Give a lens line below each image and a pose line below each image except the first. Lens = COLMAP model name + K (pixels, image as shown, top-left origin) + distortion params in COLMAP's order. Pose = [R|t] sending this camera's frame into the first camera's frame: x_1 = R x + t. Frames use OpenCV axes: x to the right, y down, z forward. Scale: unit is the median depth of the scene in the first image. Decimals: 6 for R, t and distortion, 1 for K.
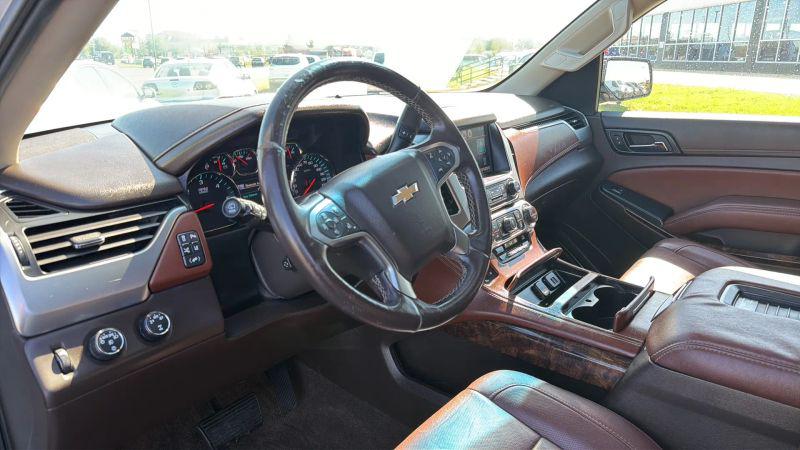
lens RADIAL K [[535.0, 0, 388.3], [0, 535.0, 222.1], [0, 0, 1]] dist [0.069481, -0.088853]
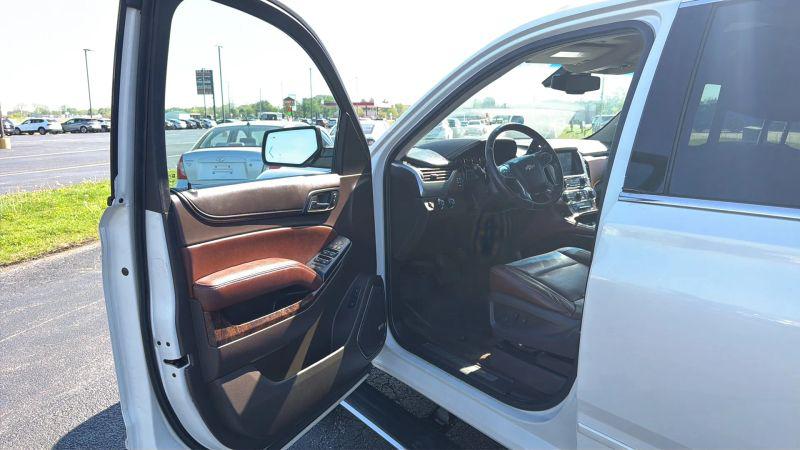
lens RADIAL K [[535.0, 0, 388.3], [0, 535.0, 222.1], [0, 0, 1]] dist [0.069481, -0.088853]
pose [[0.969355, 0.045962, -0.241326, 0.001692], [-0.070494, 0.993071, -0.094023, 0.469725], [0.235333, 0.108154, 0.965879, -1.635129]]
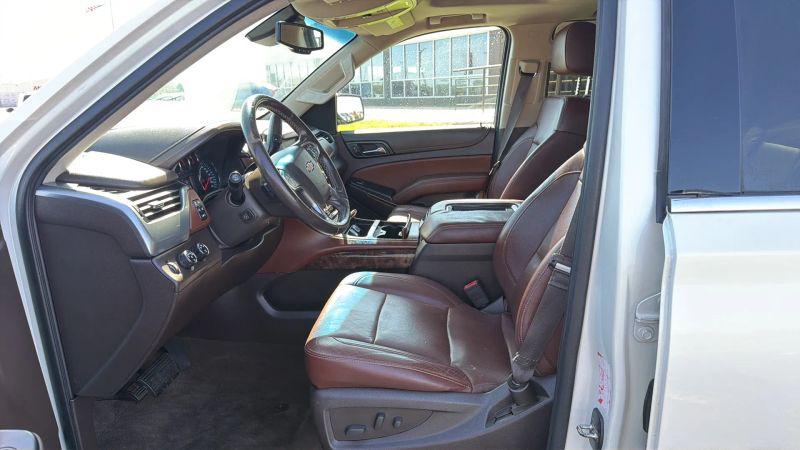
lens RADIAL K [[535.0, 0, 388.3], [0, 535.0, 222.1], [0, 0, 1]] dist [0.069481, -0.088853]
pose [[0.839516, -0.145678, 0.523441, -0.580506], [0.181531, 0.983229, -0.017505, 0.171267], [-0.512113, 0.109717, 0.851882, -0.540907]]
